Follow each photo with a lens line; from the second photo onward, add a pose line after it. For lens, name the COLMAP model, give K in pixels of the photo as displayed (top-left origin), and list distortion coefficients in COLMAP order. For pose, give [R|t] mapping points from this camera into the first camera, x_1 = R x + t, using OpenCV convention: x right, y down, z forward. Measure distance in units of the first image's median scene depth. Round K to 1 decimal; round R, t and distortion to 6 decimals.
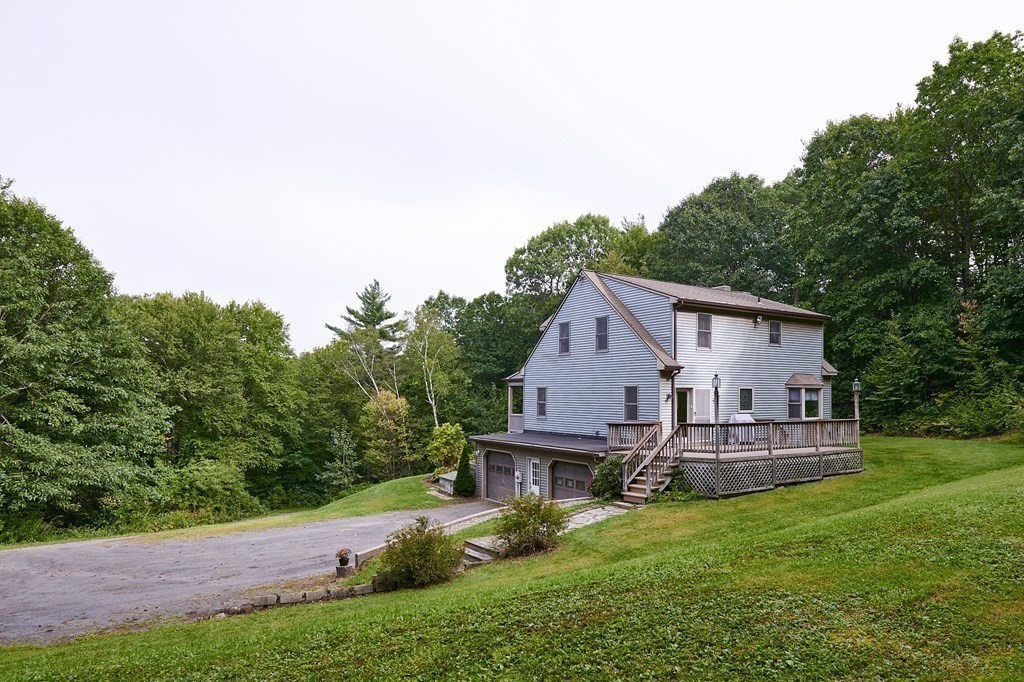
lens RADIAL K [[561.7, 0, 514.2], [0, 561.7, 384.0], [0, 0, 1]] dist [-0.003487, -0.000843]
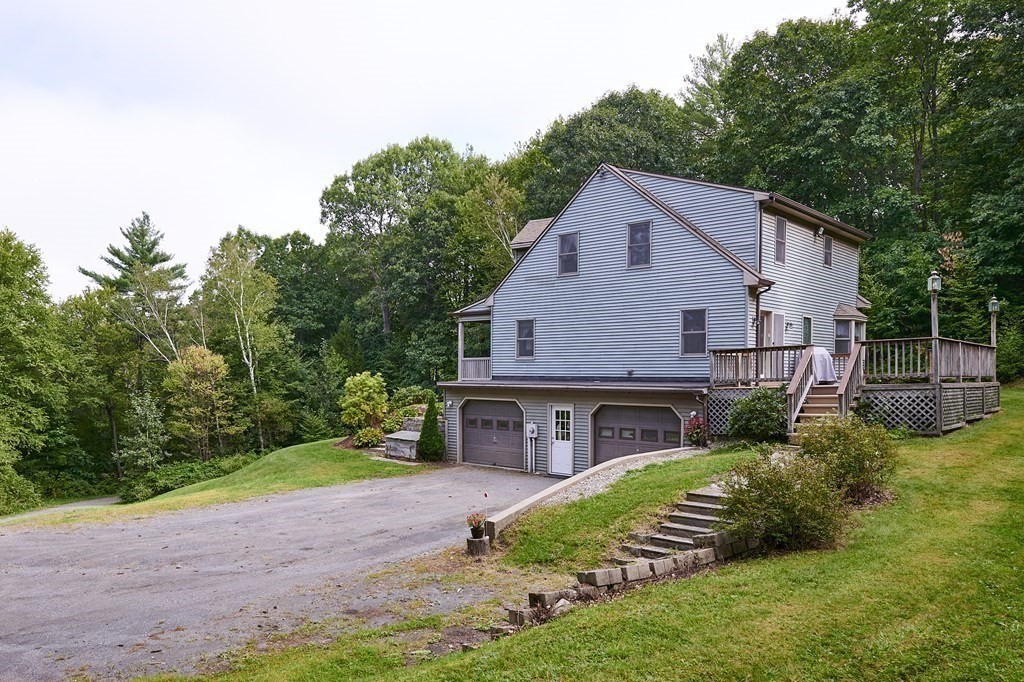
lens RADIAL K [[701.8, 0, 510.2], [0, 701.8, 351.9], [0, 0, 1]] dist [-0.001381, 0.000492]
pose [[0.990980, -0.001021, 0.134003, -0.121959], [-0.003368, 0.999465, 0.032522, 0.022683], [-0.133965, -0.032681, 0.990447, 0.051472]]
